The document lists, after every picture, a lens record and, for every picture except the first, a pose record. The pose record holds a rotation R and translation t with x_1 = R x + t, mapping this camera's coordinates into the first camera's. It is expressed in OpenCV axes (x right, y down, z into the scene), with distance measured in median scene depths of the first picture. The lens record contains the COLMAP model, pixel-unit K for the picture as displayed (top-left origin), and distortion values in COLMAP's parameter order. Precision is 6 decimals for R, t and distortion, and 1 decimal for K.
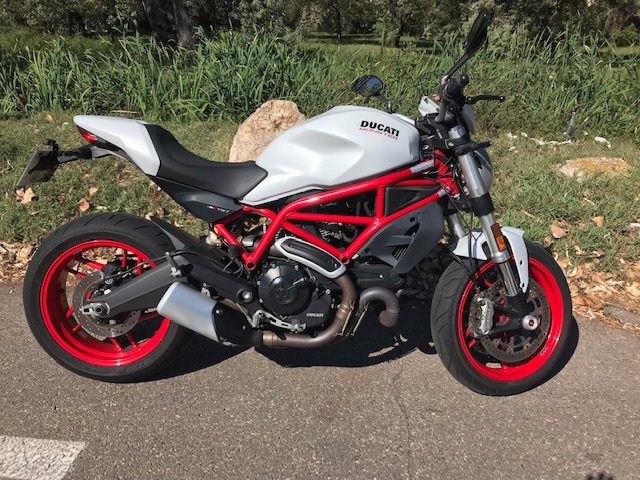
lens RADIAL K [[511.8, 0, 323.2], [0, 511.8, 237.5], [0, 0, 1]] dist [-0.003130, 0.016360]
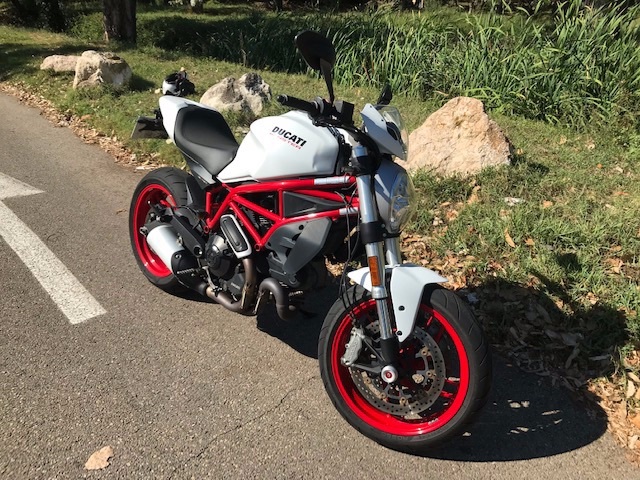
lens RADIAL K [[511.8, 0, 320.1], [0, 511.8, 237.7], [0, 0, 1]] dist [-0.003130, 0.016360]
pose [[0.722240, 0.275075, -0.634590, 0.848291], [-0.248716, 0.959428, 0.132813, -0.158888], [0.645376, 0.061909, 0.761352, 0.228671]]
